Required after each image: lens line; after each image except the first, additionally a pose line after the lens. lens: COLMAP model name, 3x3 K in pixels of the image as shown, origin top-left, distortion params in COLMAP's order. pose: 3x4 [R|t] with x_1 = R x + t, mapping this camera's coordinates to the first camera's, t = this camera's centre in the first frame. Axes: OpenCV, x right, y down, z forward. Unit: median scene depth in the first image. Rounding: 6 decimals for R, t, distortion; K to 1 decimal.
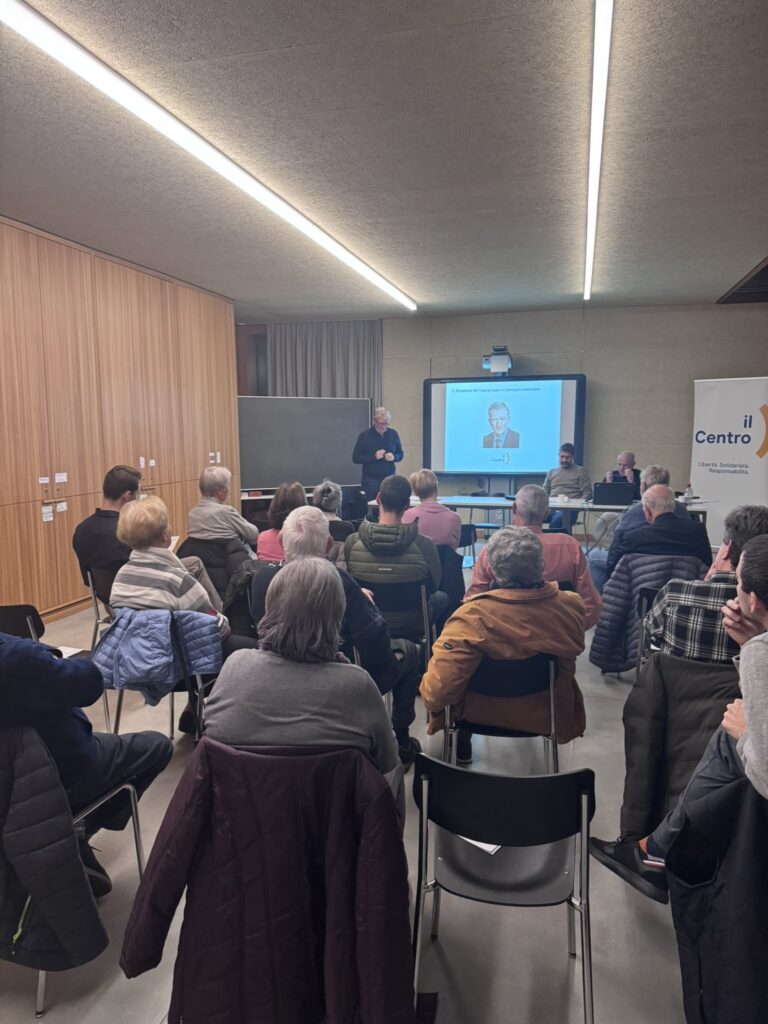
lens RADIAL K [[722.9, 0, 379.5], [0, 722.9, 519.3], [0, 0, 1]] dist [0.070196, -0.078816]
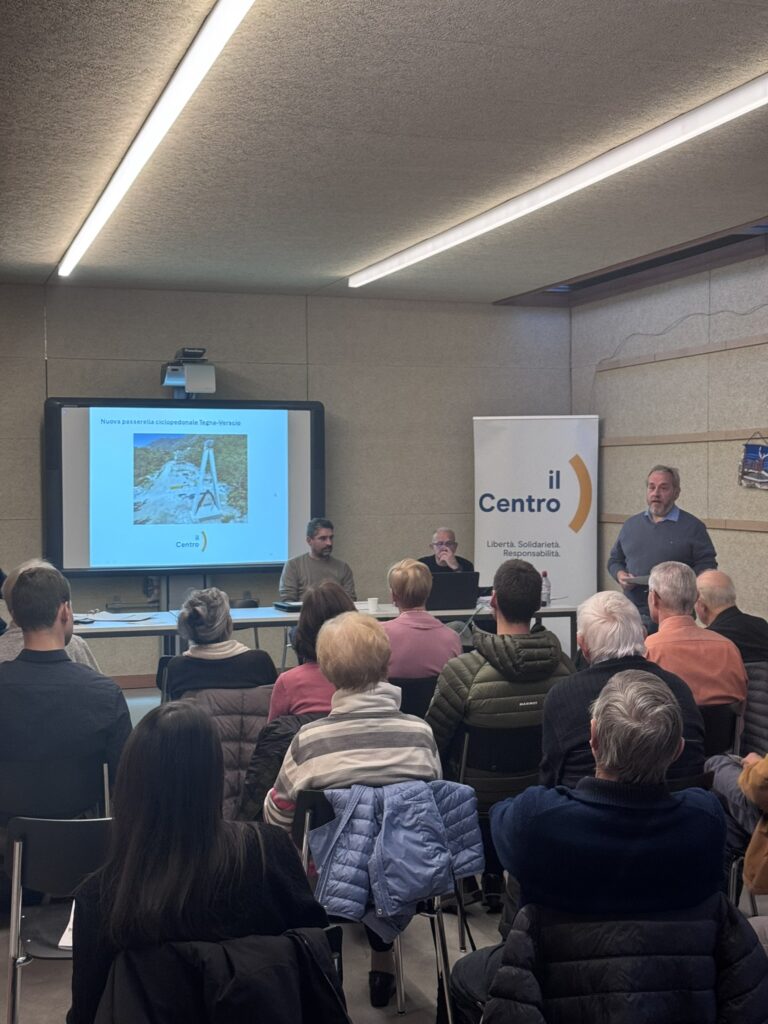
lens RADIAL K [[1440.9, 0, 383.4], [0, 1440.9, 519.5], [0, 0, 1]] dist [0.141738, 0.000000]
pose [[0.835765, -0.016269, 0.548846, -0.364419], [0.070503, 0.994467, -0.077882, -0.003283], [-0.544542, 0.103786, 0.832288, -0.027039]]
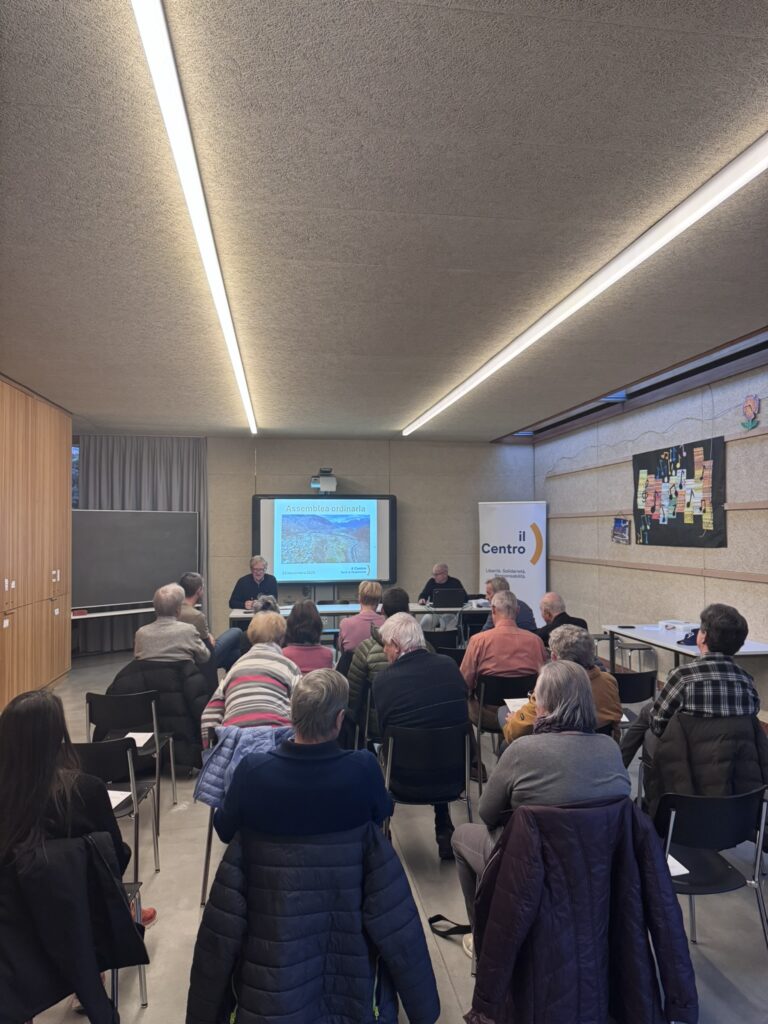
lens RADIAL K [[722.9, 0, 380.6], [0, 722.9, 520.9], [0, 0, 1]] dist [0.070196, -0.078816]
pose [[0.915000, 0.004981, 0.403423, -0.219266], [0.050996, 0.990476, -0.127893, -0.012719], [-0.400218, 0.137595, 0.906032, -0.033131]]
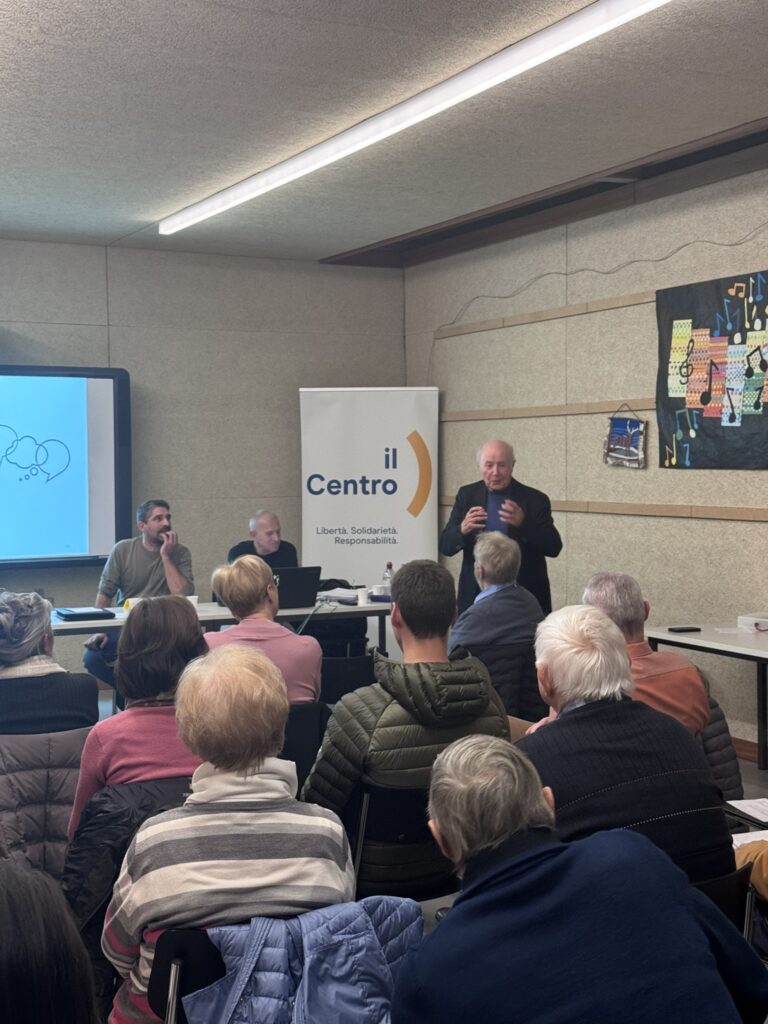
lens RADIAL K [[1440.9, 0, 383.6], [0, 1440.9, 507.0], [0, 0, 1]] dist [0.141738, 0.000000]
pose [[0.745942, -0.026131, 0.665499, -0.301464], [0.089648, 0.994076, -0.061452, -0.019454], [-0.659950, 0.105500, 0.743865, 0.111302]]
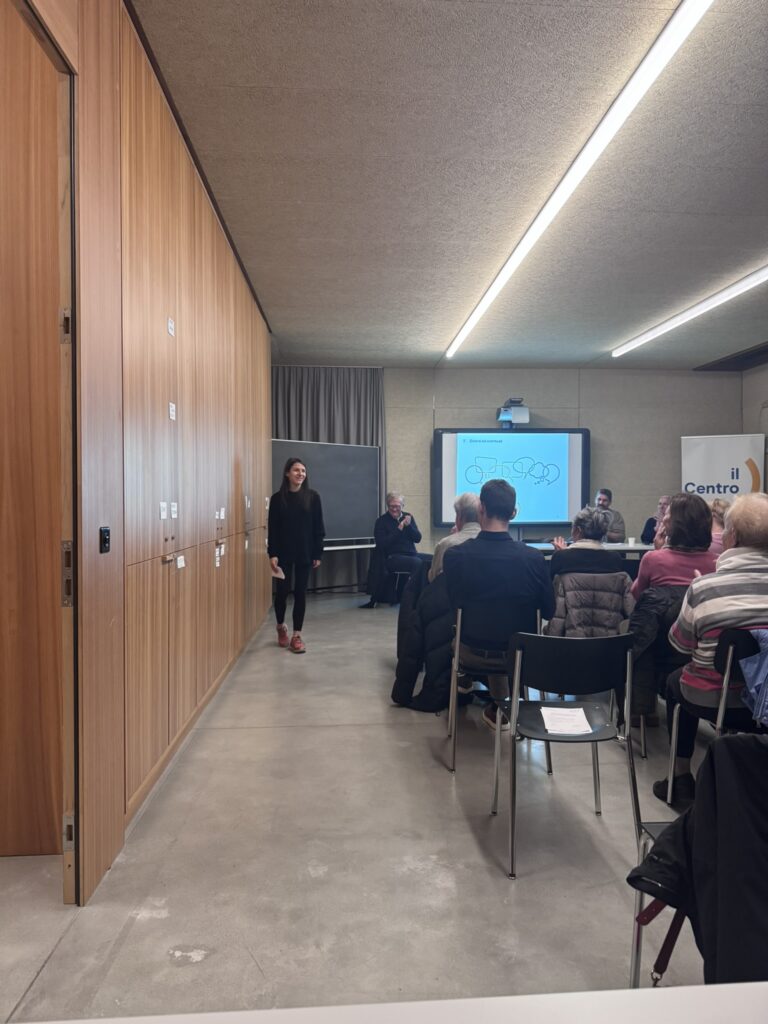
lens RADIAL K [[722.9, 0, 381.1], [0, 722.9, 509.1], [0, 0, 1]] dist [0.070196, -0.078816]
pose [[0.946354, 0.000271, 0.323132, -0.367004], [0.037890, 0.993008, -0.111801, 0.024648], [-0.320903, 0.118047, 0.939727, 0.128381]]
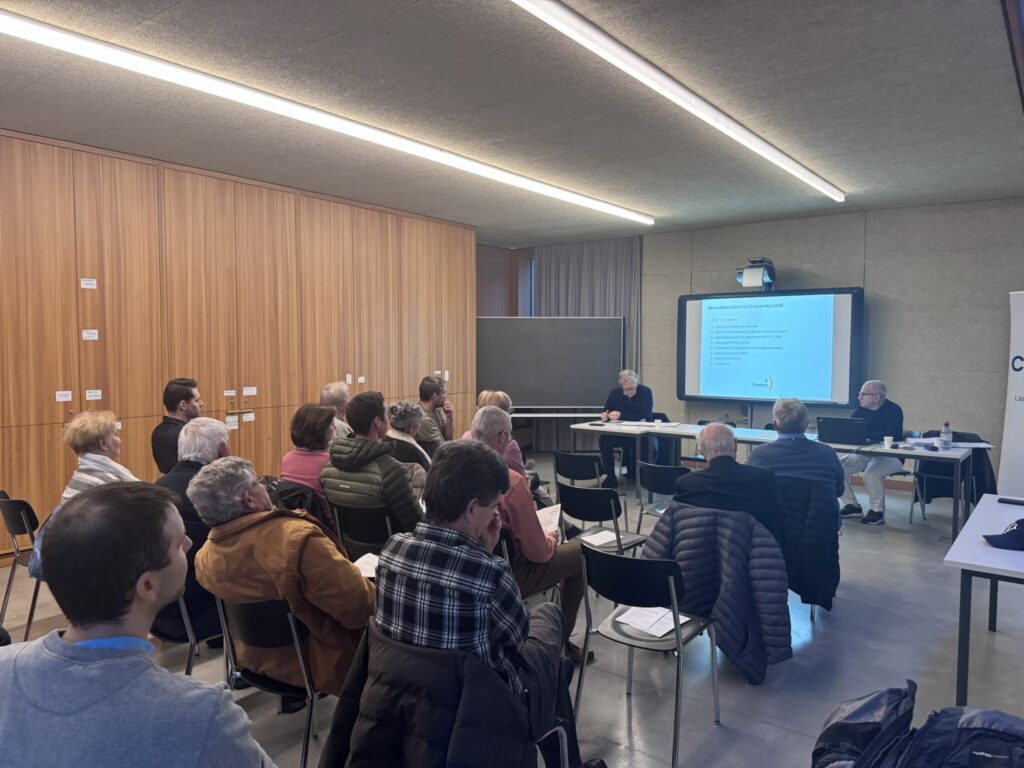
lens RADIAL K [[722.9, 0, 507.7], [0, 722.9, 381.8], [0, 0, 1]] dist [0.070196, -0.078816]
pose [[0.928171, 0.025051, -0.371309, 0.233151], [-0.053087, 0.996441, -0.065477, -0.012847], [0.368347, 0.080485, 0.926198, 0.074092]]
